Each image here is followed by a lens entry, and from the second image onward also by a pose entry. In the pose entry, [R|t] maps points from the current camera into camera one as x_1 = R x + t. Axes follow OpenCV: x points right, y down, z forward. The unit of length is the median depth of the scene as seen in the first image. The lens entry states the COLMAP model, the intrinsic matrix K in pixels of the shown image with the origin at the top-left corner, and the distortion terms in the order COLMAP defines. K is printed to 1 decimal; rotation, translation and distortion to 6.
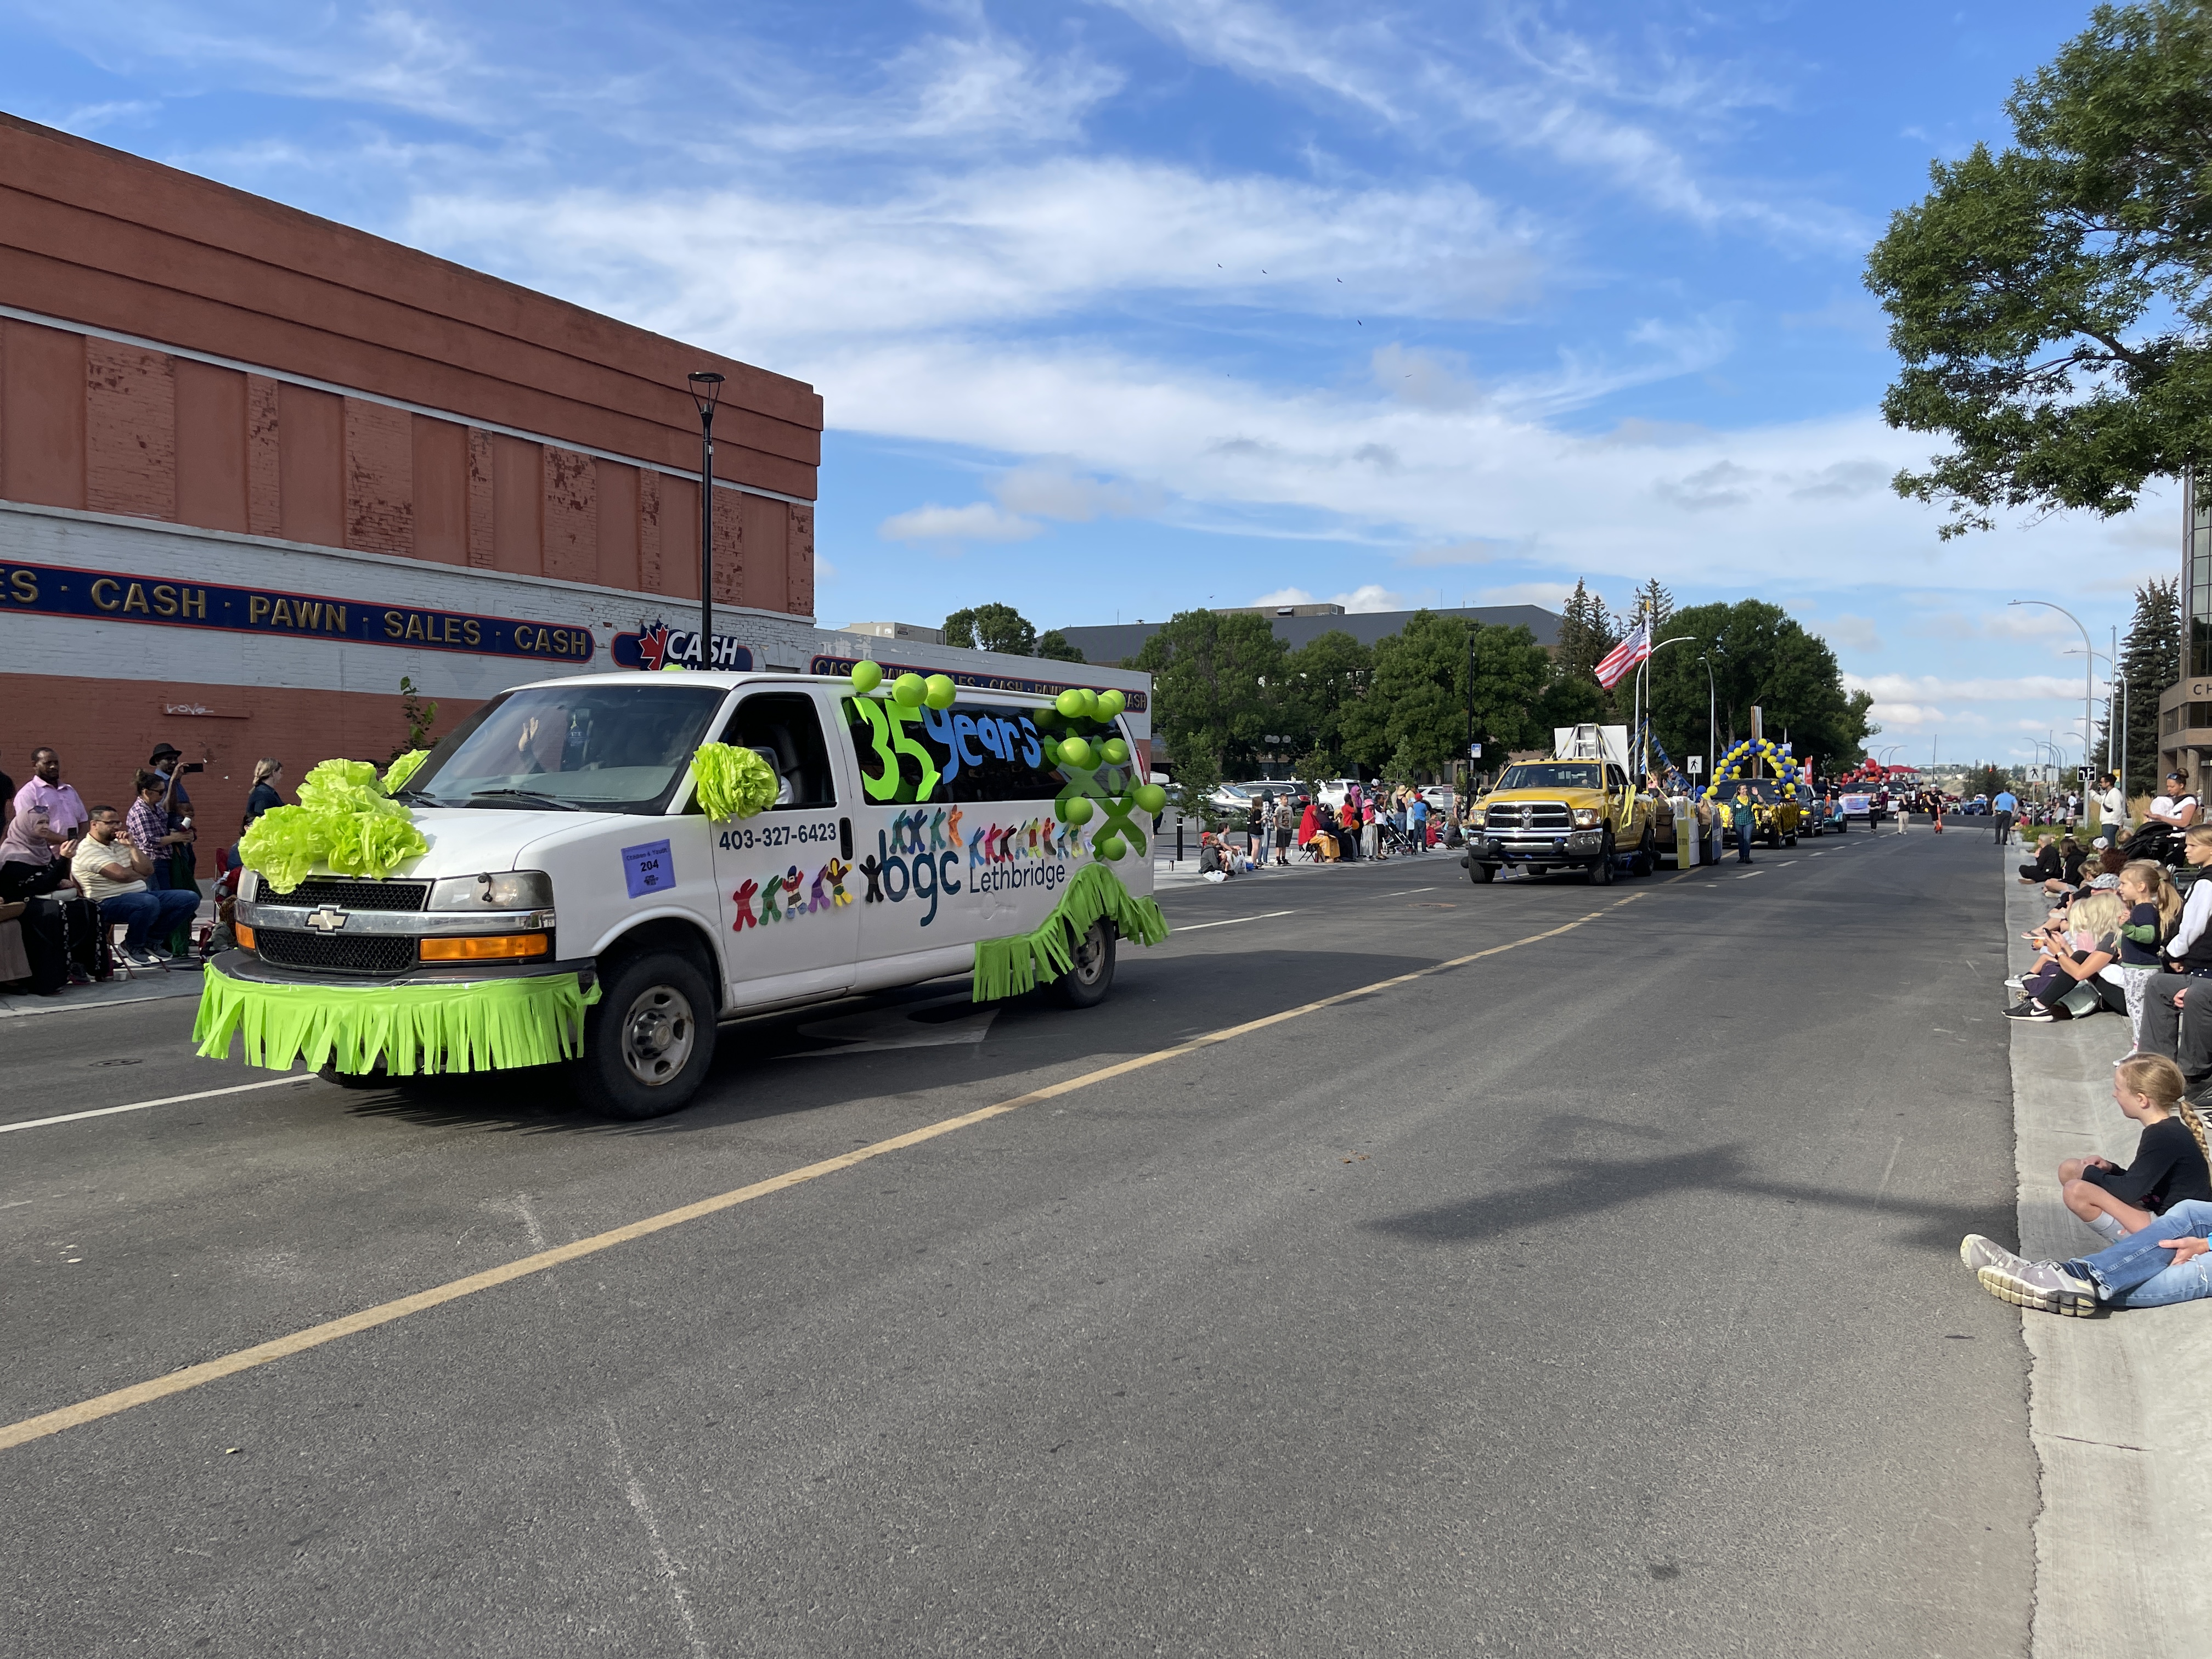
lens RADIAL K [[1749.3, 0, 1106.1], [0, 1749.3, 831.3], [0, 0, 1]] dist [0.081526, -0.092684]
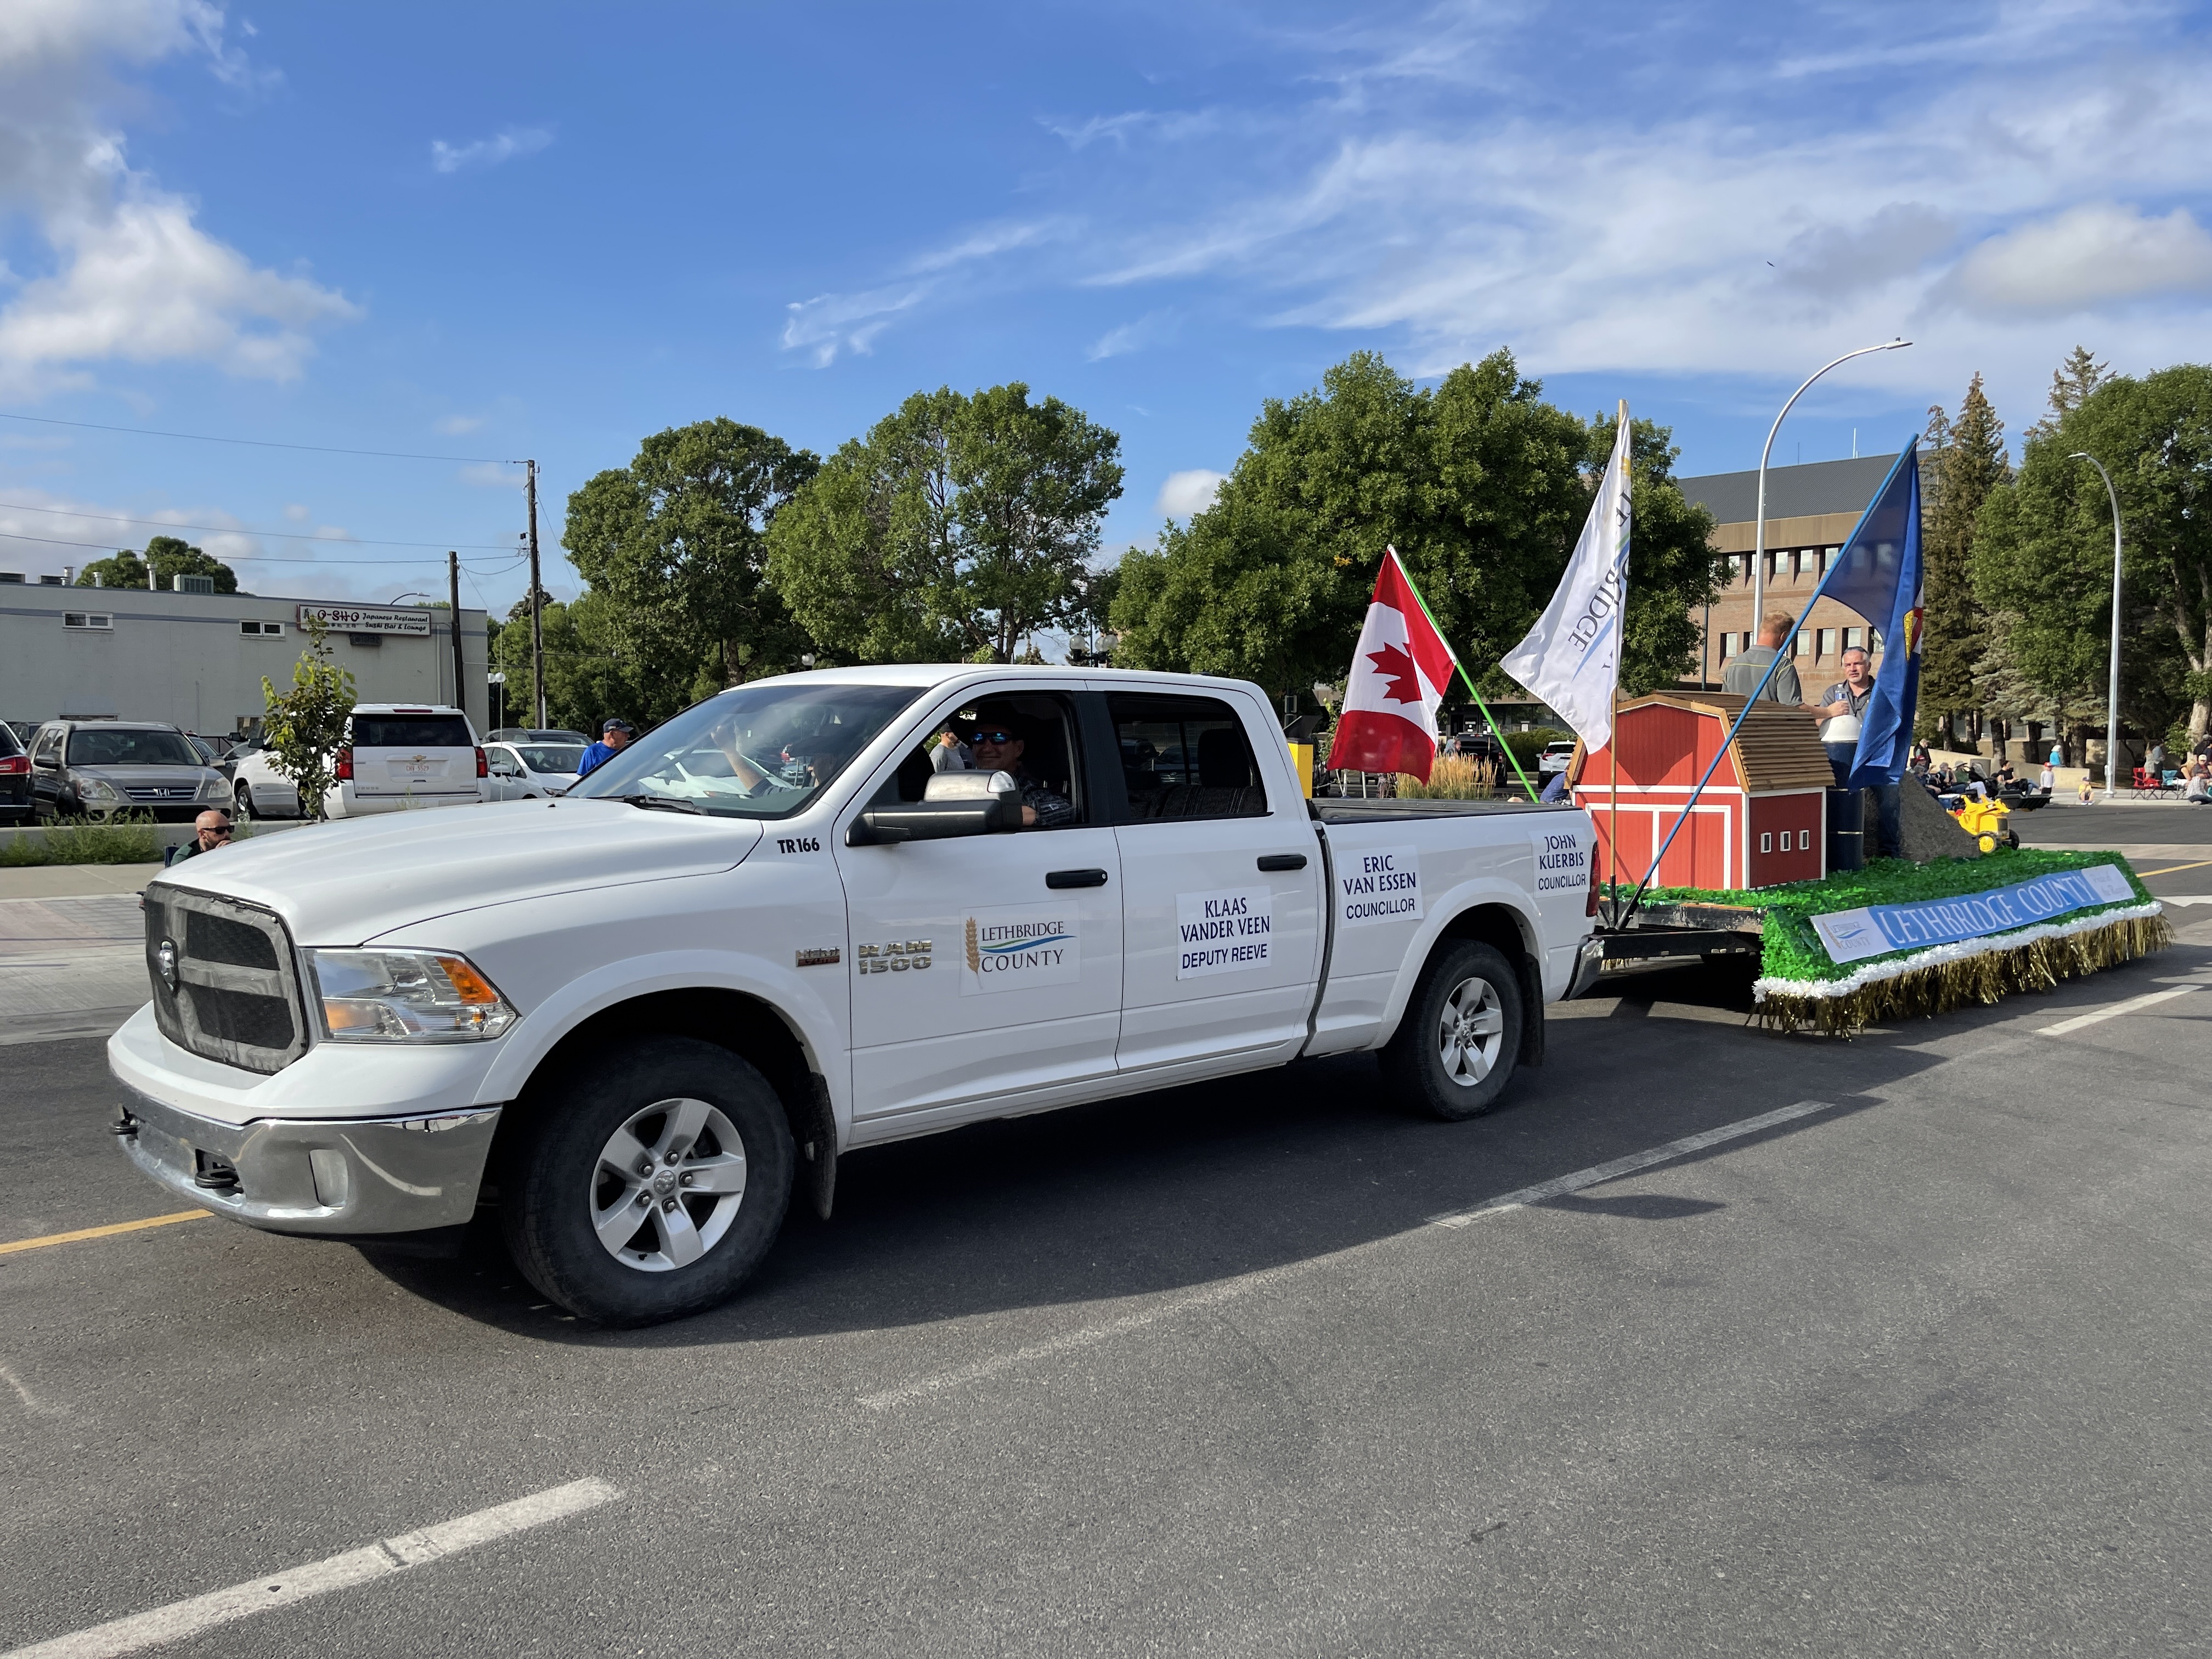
lens RADIAL K [[1749.3, 0, 1124.6], [0, 1749.3, 827.1], [0, 0, 1]] dist [0.081526, -0.092684]
pose [[0.953595, 0.016762, -0.300624, 0.978373], [-0.010116, 0.999669, 0.023650, -0.044799], [0.300921, -0.019512, 0.953449, 1.979026]]
